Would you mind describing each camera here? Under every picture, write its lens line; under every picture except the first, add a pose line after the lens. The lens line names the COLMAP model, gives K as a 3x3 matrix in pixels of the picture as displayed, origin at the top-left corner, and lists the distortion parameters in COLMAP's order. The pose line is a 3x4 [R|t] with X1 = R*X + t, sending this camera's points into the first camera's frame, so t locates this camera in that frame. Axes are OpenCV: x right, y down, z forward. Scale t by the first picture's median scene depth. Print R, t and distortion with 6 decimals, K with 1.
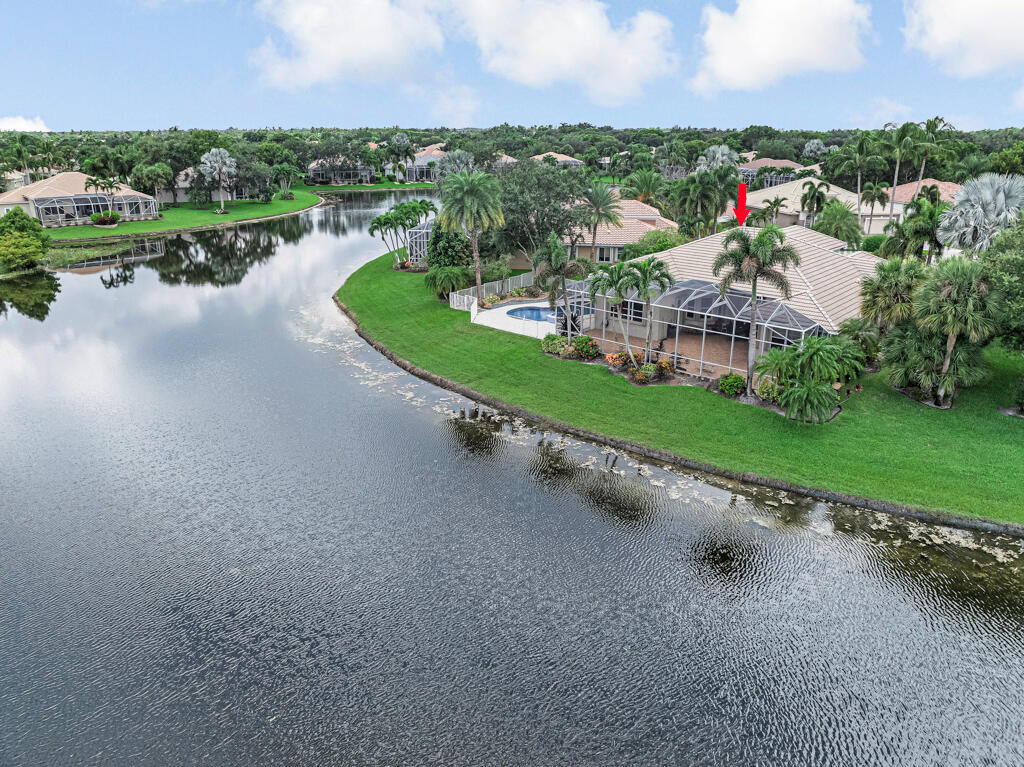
lens RADIAL K [[721.0, 0, 512.0], [0, 721.0, 383.5], [0, 0, 1]] dist [-0.030070, -0.000264]
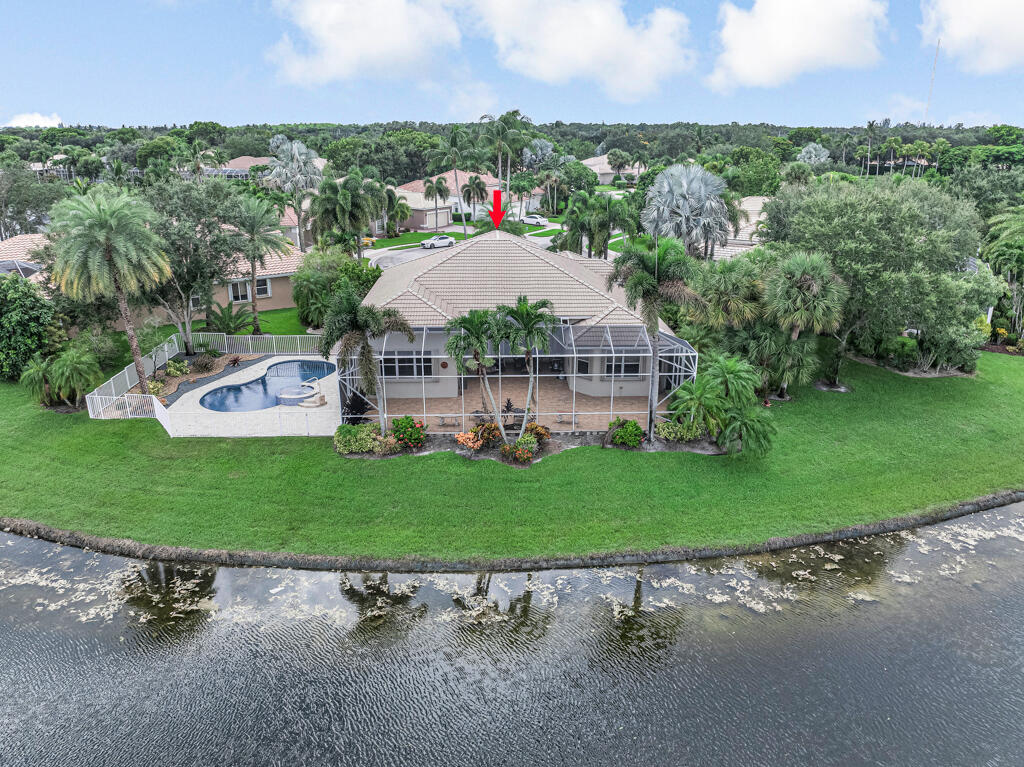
lens RADIAL K [[739.1, 0, 513.5], [0, 739.1, 361.8], [0, 0, 1]] dist [-0.035428, -0.000812]
pose [[0.723718, -0.209872, 0.657409, -0.284653], [0.228392, 0.971791, 0.058808, -0.136671], [-0.651207, 0.107587, 0.751236, 0.382811]]
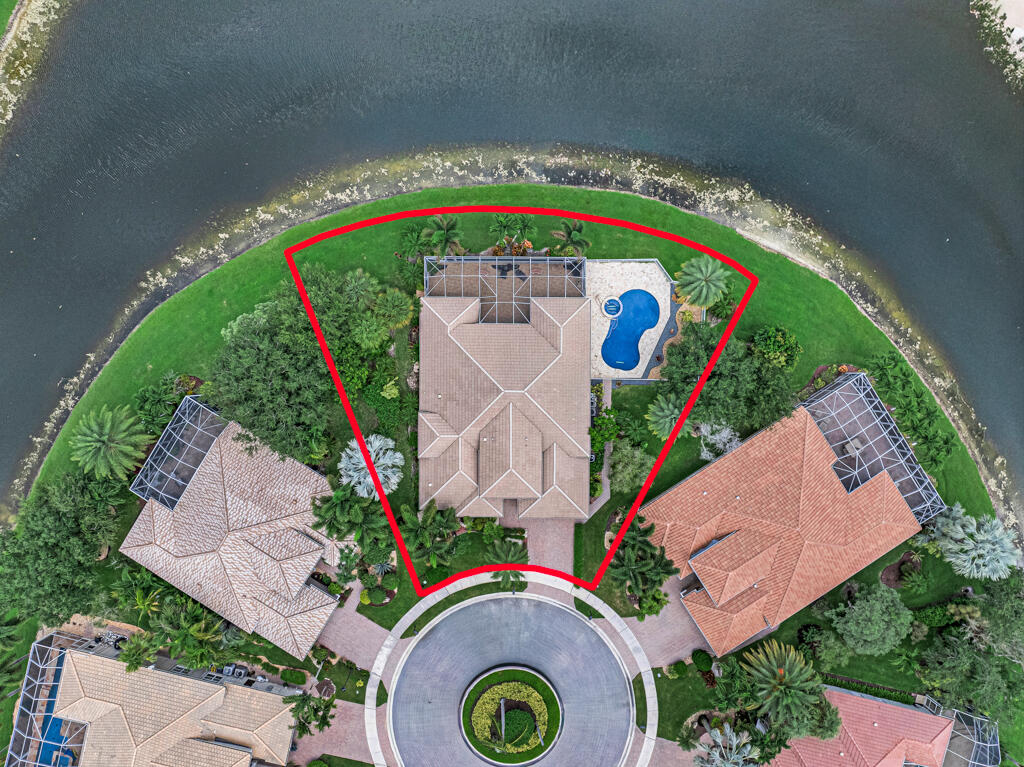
lens RADIAL K [[721.0, 0, 512.0], [0, 721.0, 383.5], [0, 0, 1]] dist [-0.030070, -0.000264]
pose [[-0.751111, 0.660089, -0.010727, 0.390420], [-0.233608, -0.250553, 0.939495, -1.664542], [0.617462, 0.708171, 0.342395, 0.588577]]
